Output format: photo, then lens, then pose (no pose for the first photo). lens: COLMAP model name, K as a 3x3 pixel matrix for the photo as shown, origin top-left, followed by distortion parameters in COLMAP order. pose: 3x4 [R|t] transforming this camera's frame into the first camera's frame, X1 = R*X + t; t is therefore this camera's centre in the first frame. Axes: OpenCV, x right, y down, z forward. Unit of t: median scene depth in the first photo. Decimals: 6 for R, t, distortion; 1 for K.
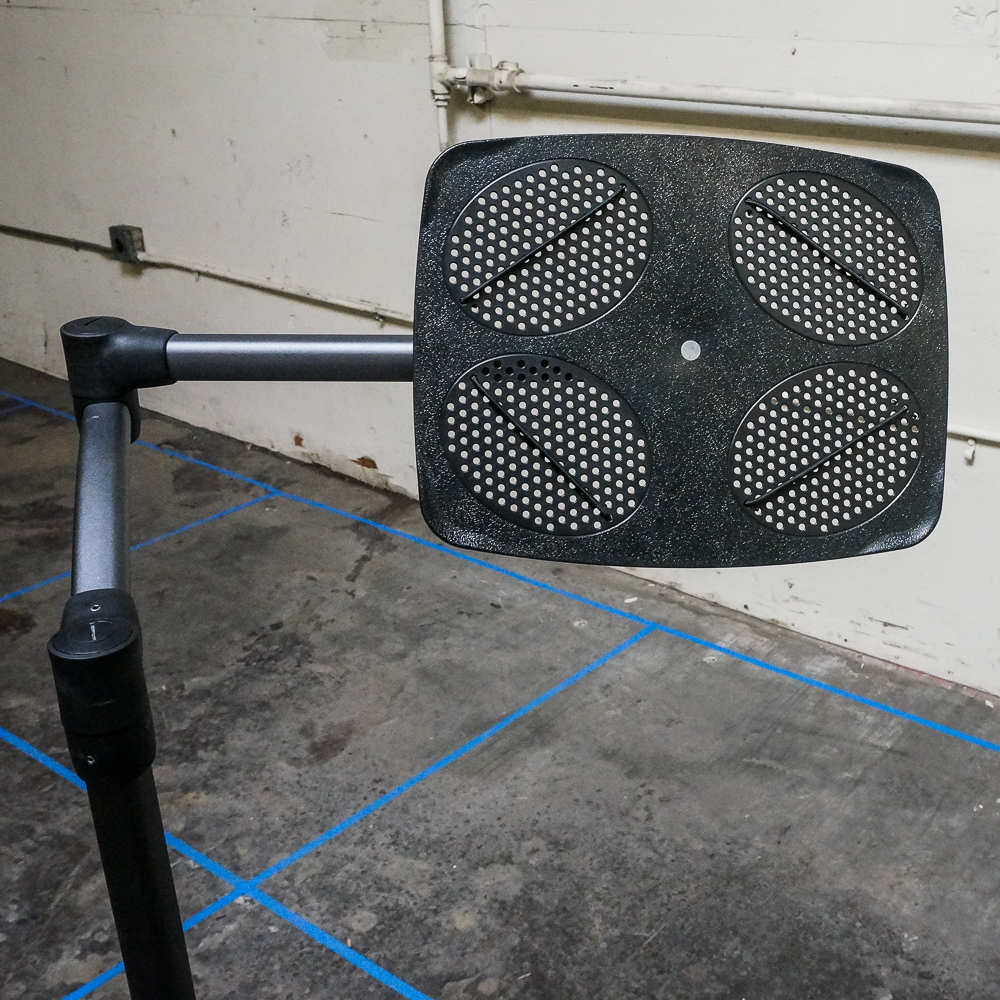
lens RADIAL K [[1157.5, 0, 500.3], [0, 1157.5, 498.0], [0, 0, 1]] dist [0.002373, 0.000000]
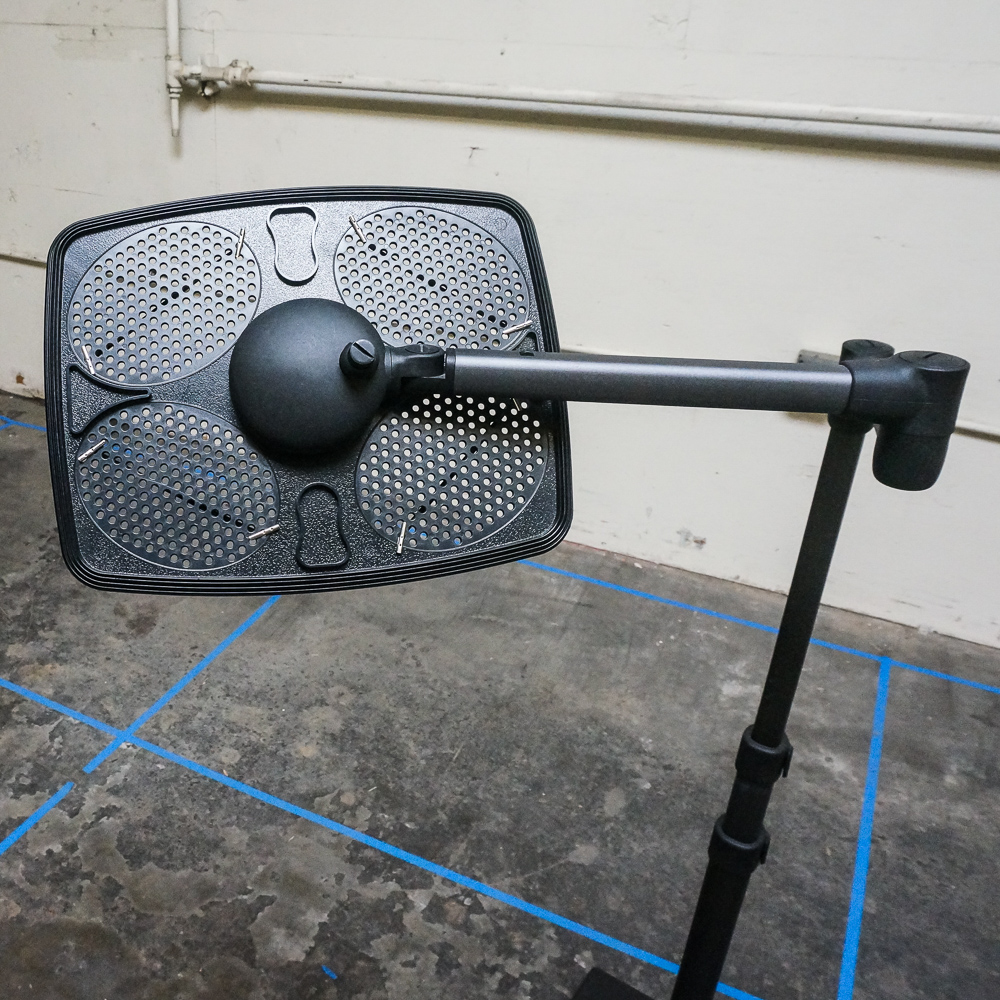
lens RADIAL K [[924.2, 0, 499.6], [0, 924.2, 497.5], [0, 0, 1]] dist [-0.025163, 0.000000]
pose [[0.994227, -0.038792, 0.100039, 0.118089], [0.029973, 0.995652, 0.088201, 0.002402], [-0.103025, -0.084693, 0.991066, -0.014426]]
